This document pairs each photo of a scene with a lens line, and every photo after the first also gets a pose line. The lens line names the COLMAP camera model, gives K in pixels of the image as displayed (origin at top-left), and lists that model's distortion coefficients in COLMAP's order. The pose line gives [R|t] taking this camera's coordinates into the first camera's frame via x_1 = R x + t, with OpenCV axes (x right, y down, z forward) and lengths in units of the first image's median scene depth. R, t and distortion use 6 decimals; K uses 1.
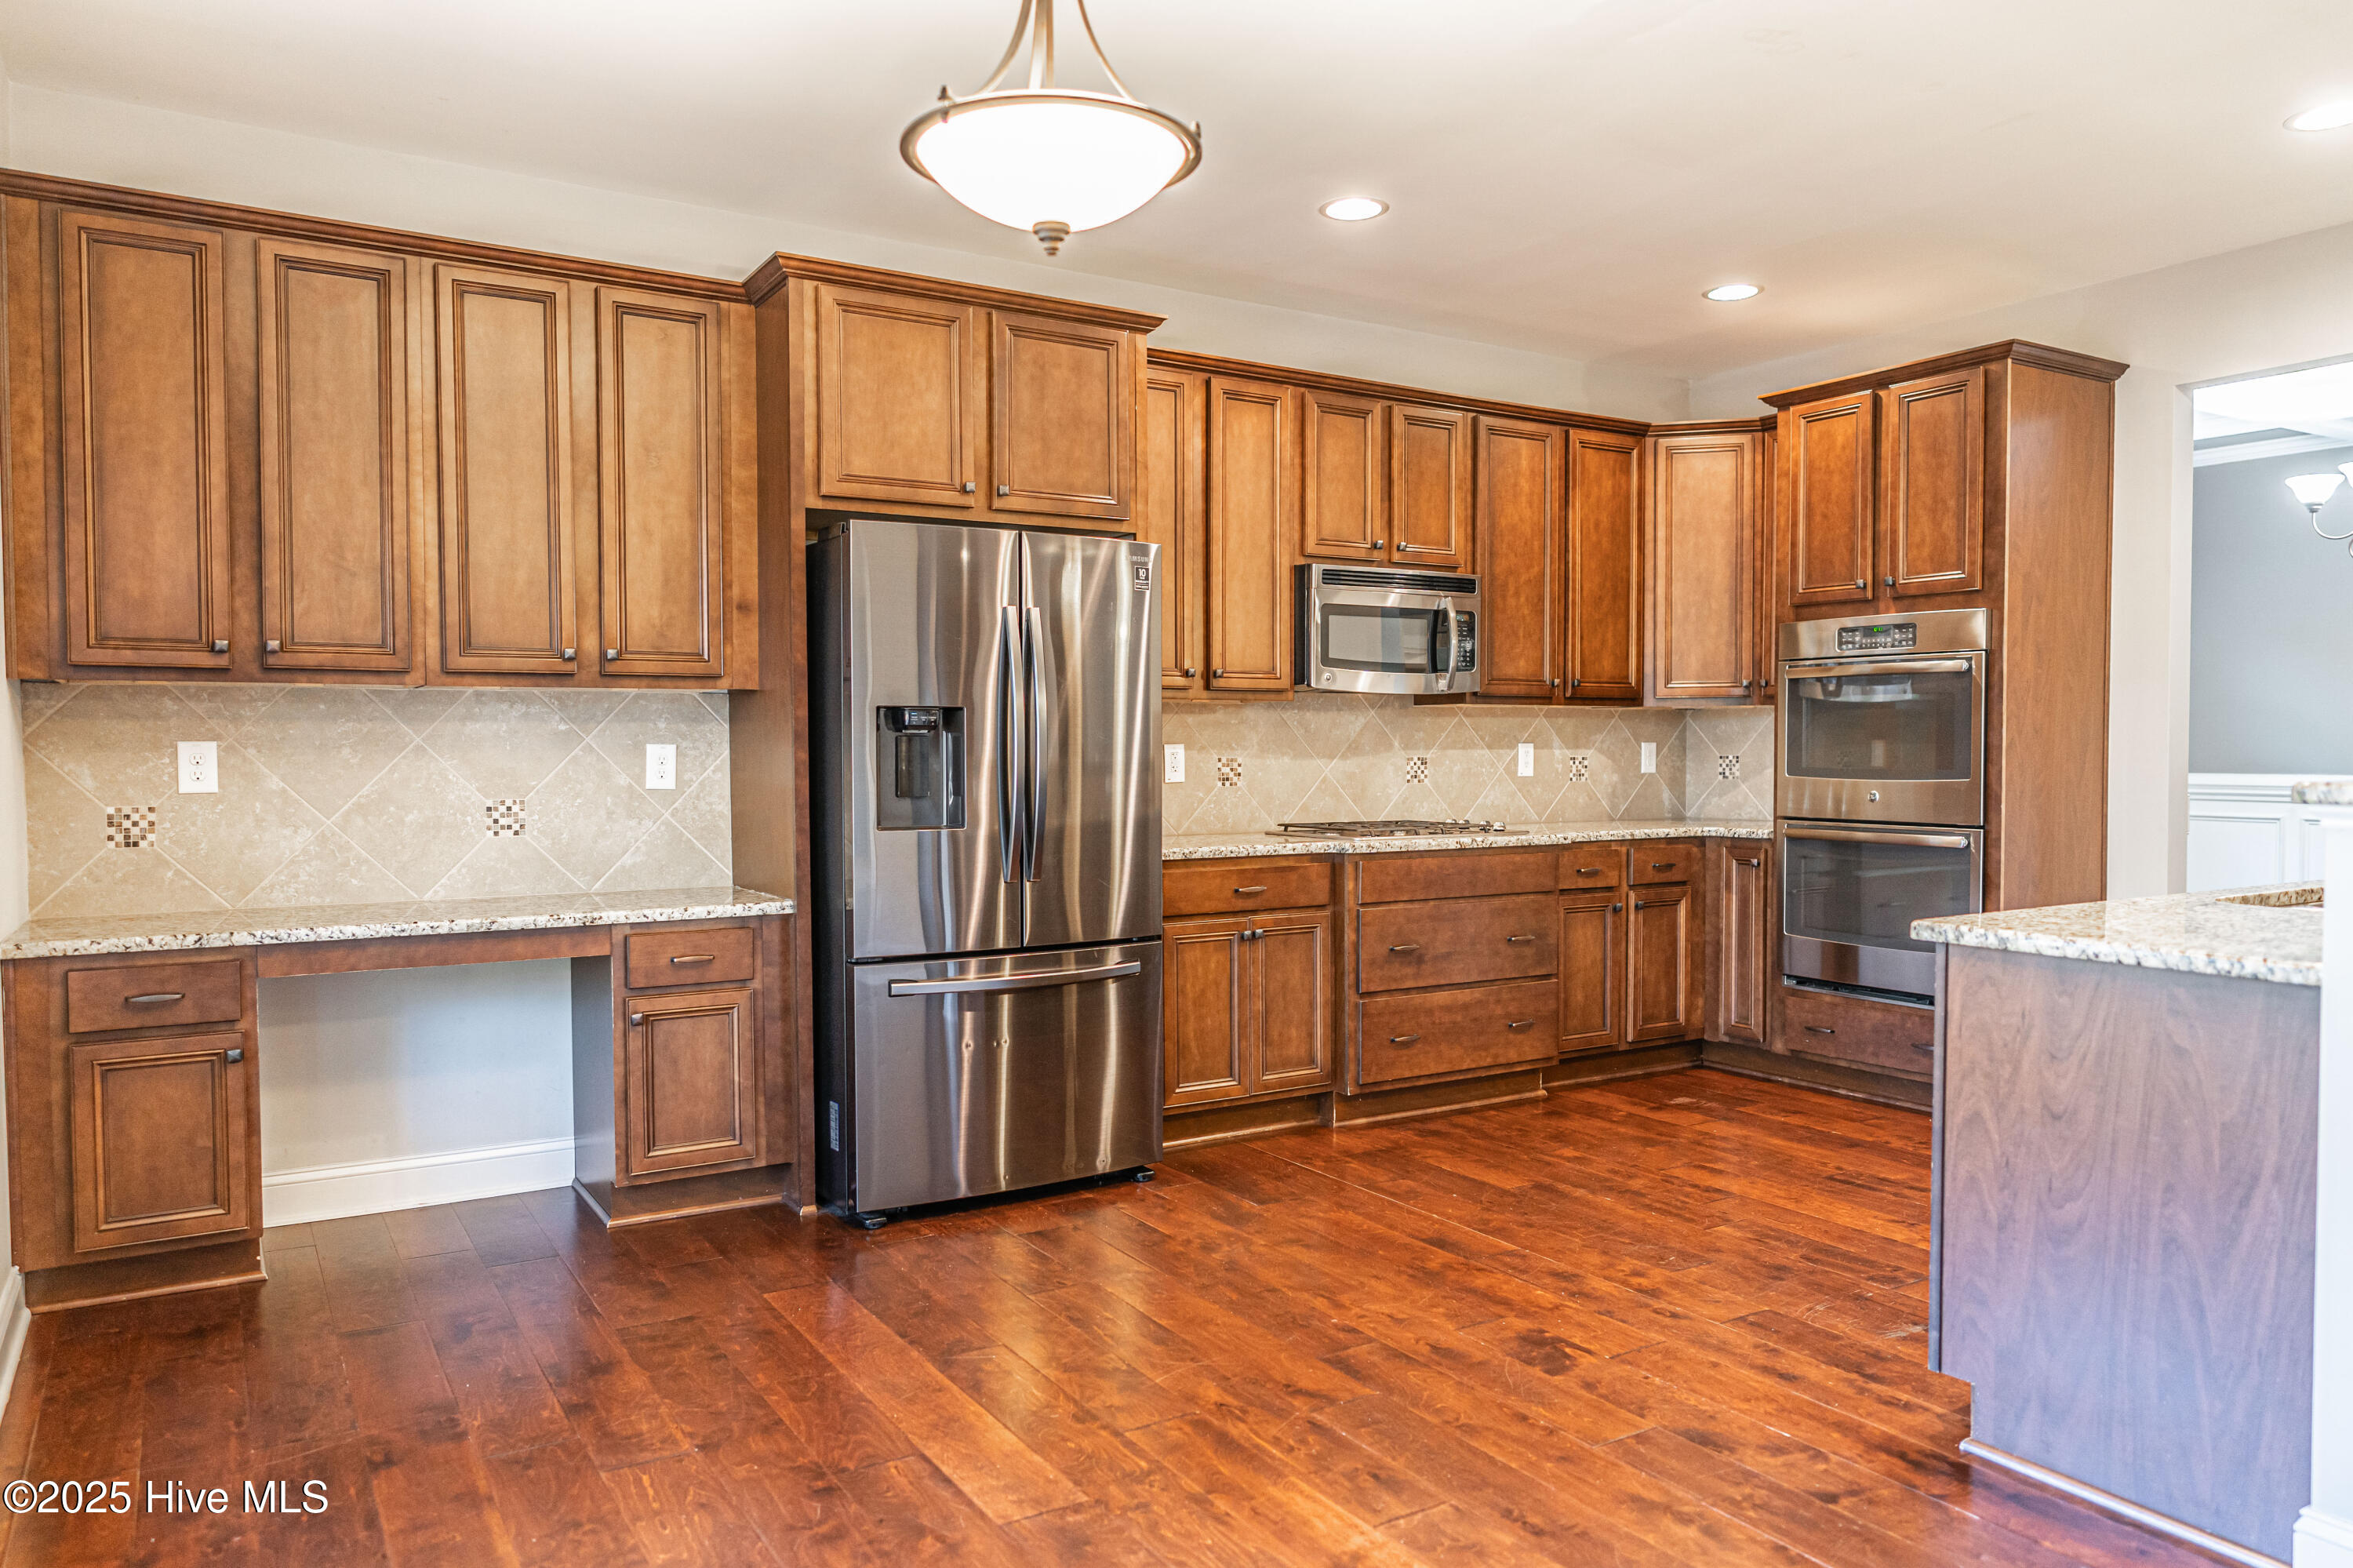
lens RADIAL K [[1596.9, 0, 1188.3], [0, 1596.9, 794.8], [0, 0, 1]] dist [-0.002516, 0.009809]
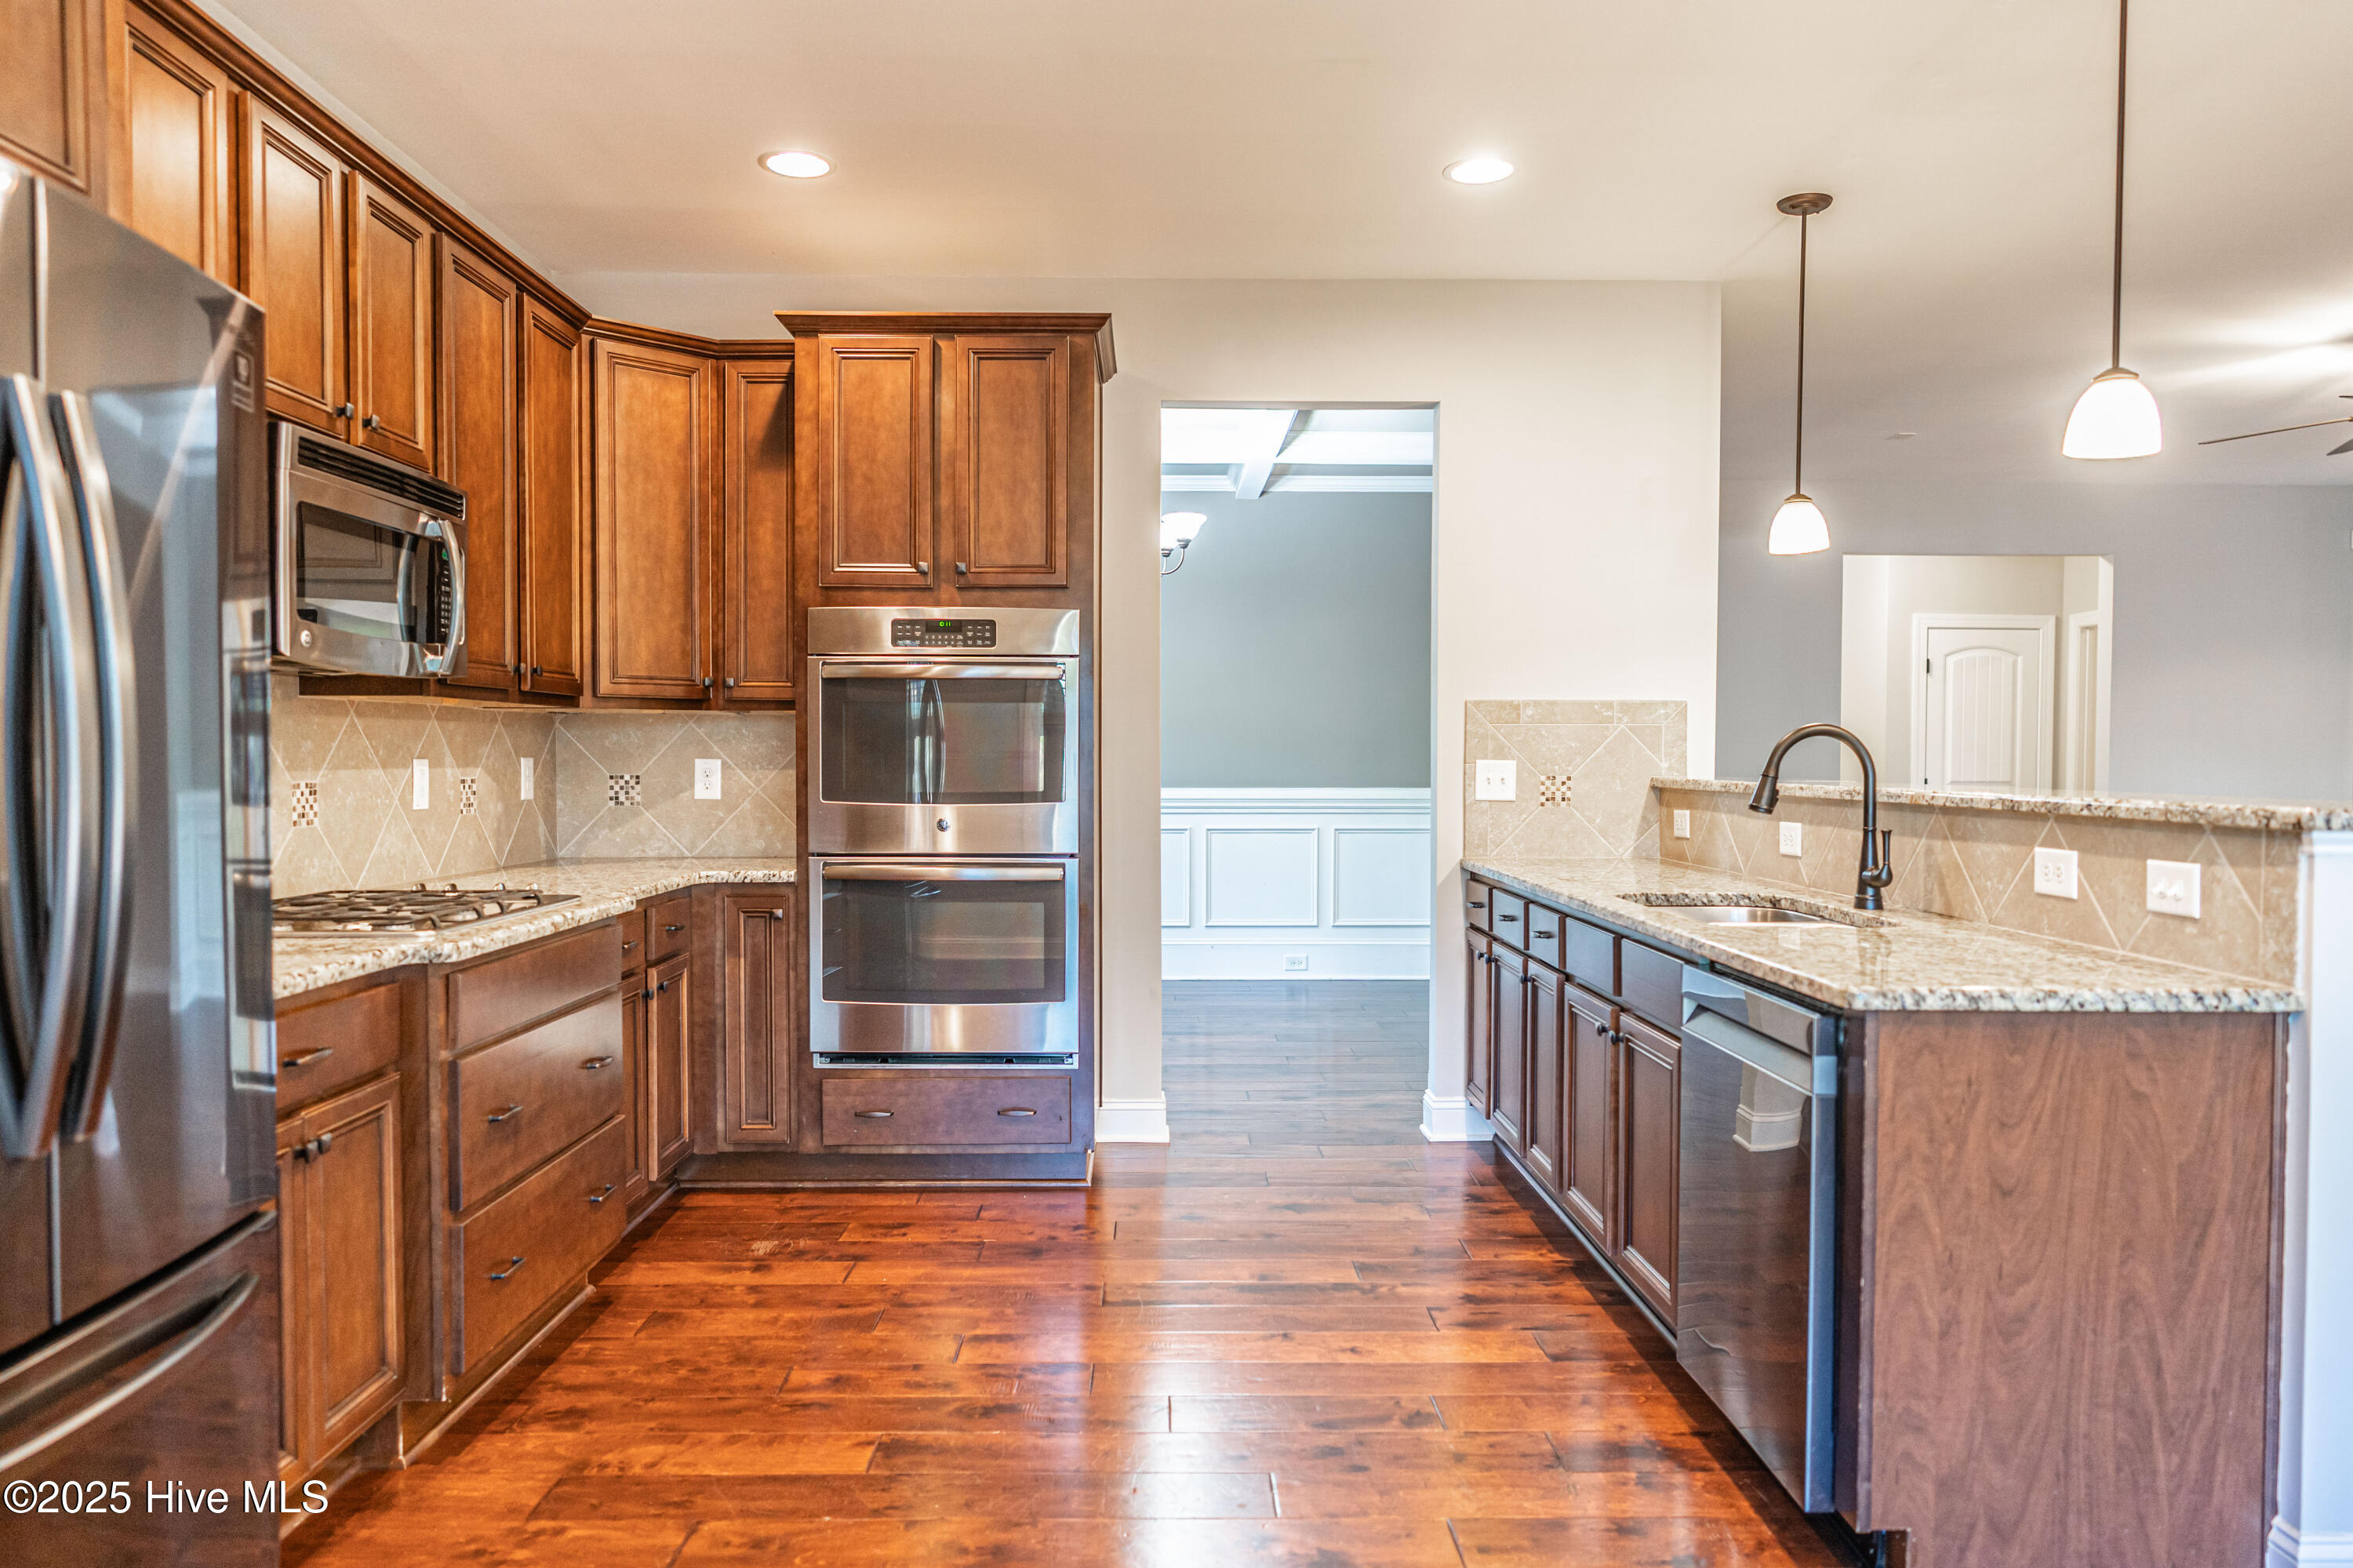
lens RADIAL K [[1596.9, 0, 1181.7], [0, 1596.9, 794.1], [0, 0, 1]] dist [-0.002516, 0.009809]
pose [[0.518646, -0.018522, 0.854789, -0.266449], [0.024249, 0.999682, 0.006948, -0.021201], [-0.854645, 0.017125, 0.518930, 0.560942]]
